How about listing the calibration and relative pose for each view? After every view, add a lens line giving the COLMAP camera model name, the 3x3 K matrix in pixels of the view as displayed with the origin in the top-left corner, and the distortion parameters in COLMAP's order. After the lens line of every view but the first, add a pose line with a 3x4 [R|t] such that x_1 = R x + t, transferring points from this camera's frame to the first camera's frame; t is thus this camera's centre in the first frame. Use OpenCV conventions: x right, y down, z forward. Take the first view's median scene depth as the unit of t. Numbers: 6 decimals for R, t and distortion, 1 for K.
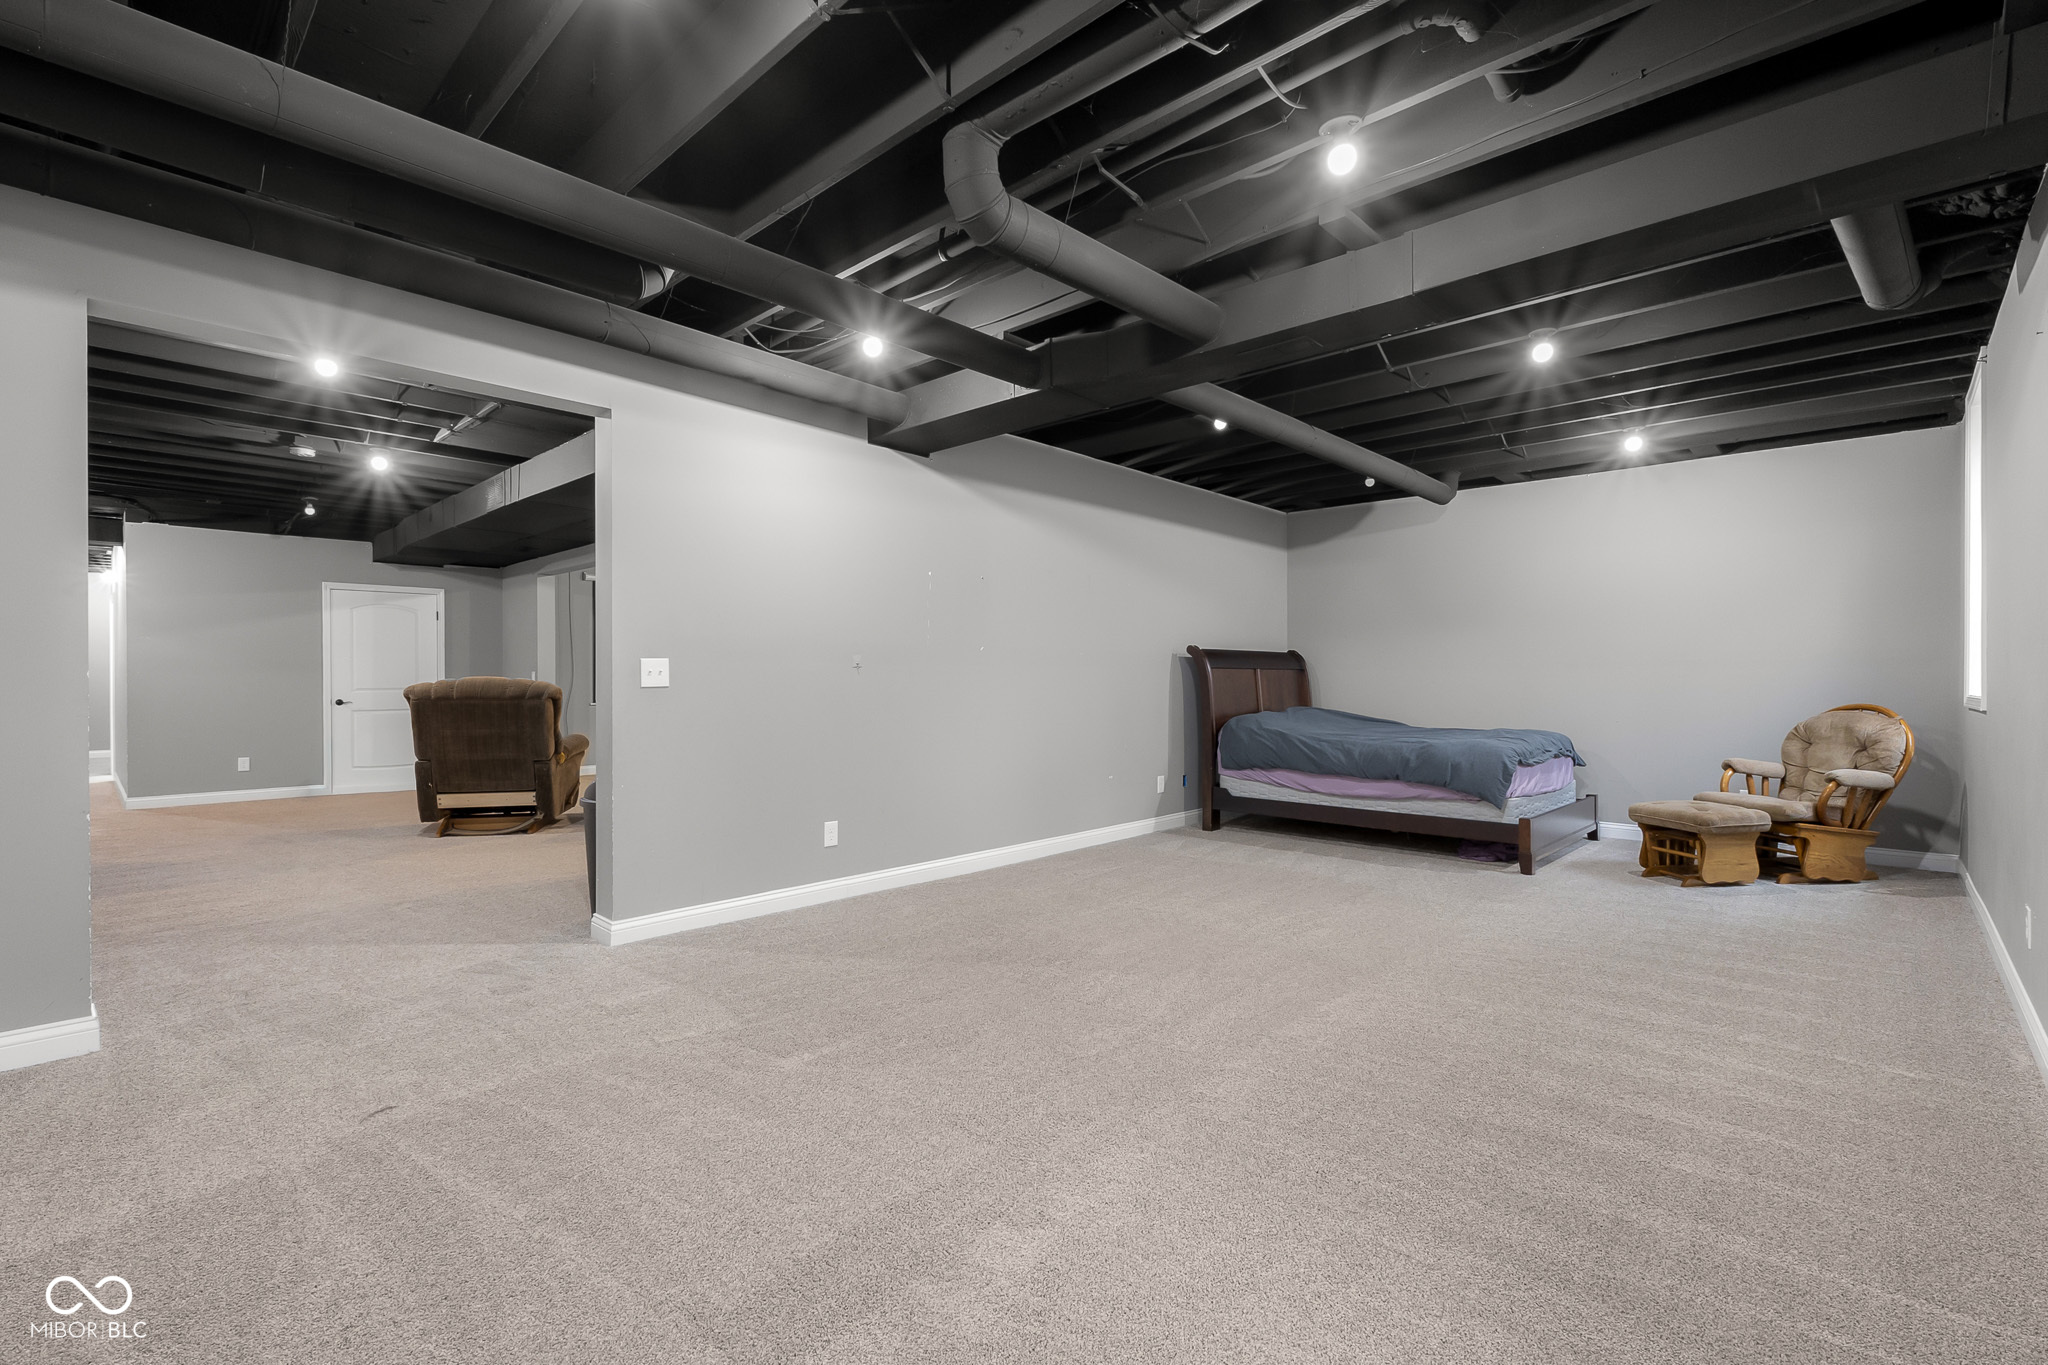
lens RADIAL K [[910.3, 0, 1026.6], [0, 910.3, 676.7], [0, 0, 1]] dist [0.000659, 0.000099]
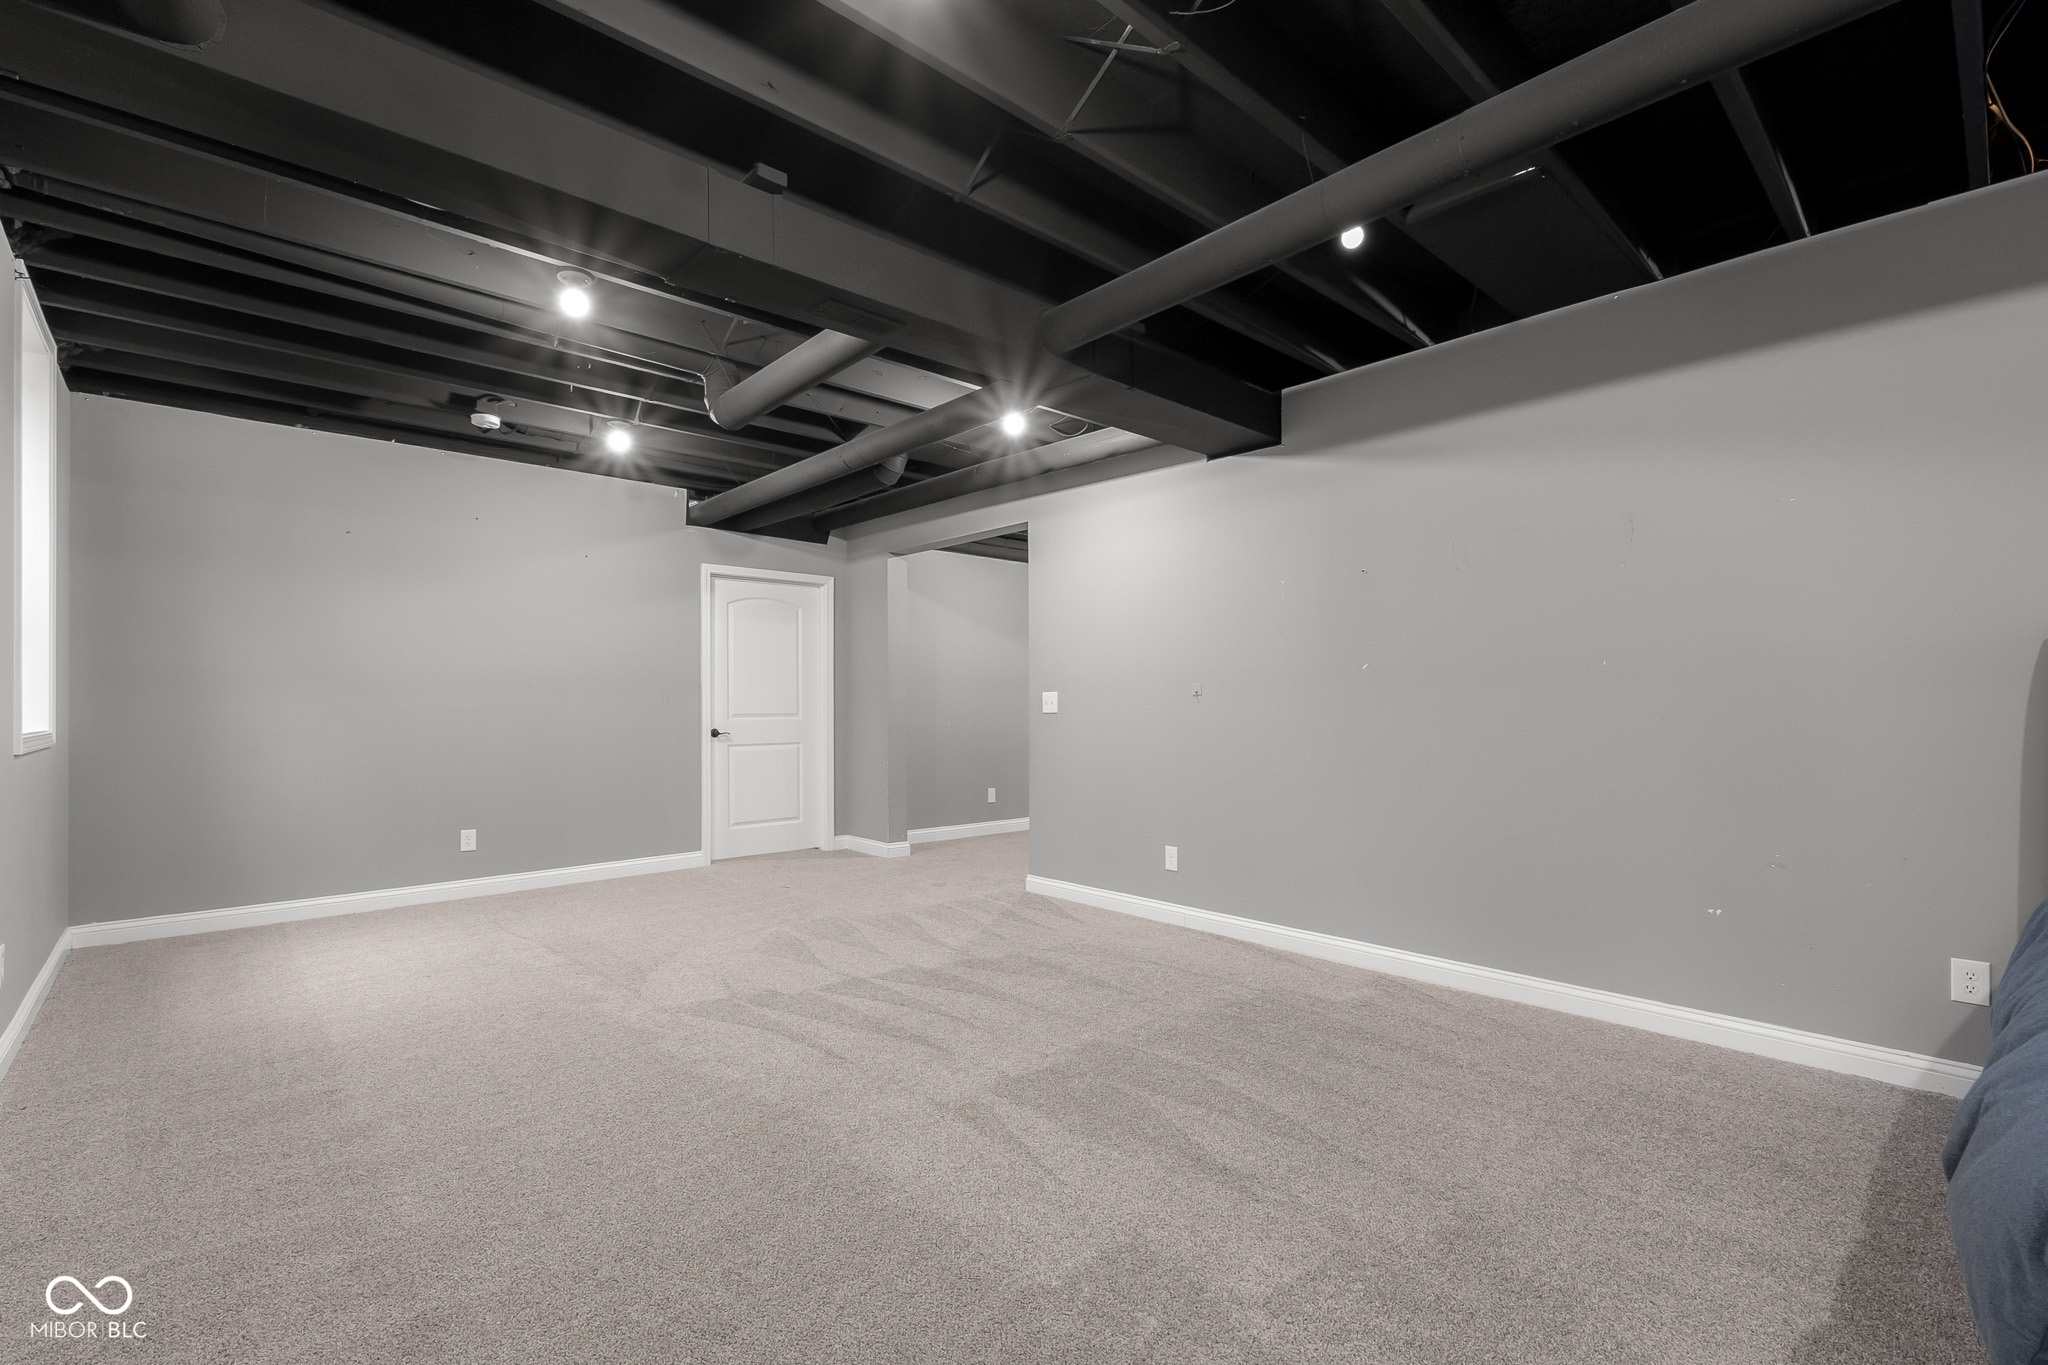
lens RADIAL K [[910.3, 0, 1026.5], [0, 910.3, 699.3], [0, 0, 1]] dist [0.000659, 0.000099]
pose [[-0.070032, -0.008485, -0.997509, 0.821646], [0.000595, 0.999963, -0.008548, 0.002183], [0.997545, -0.001193, -0.070024, 0.909089]]
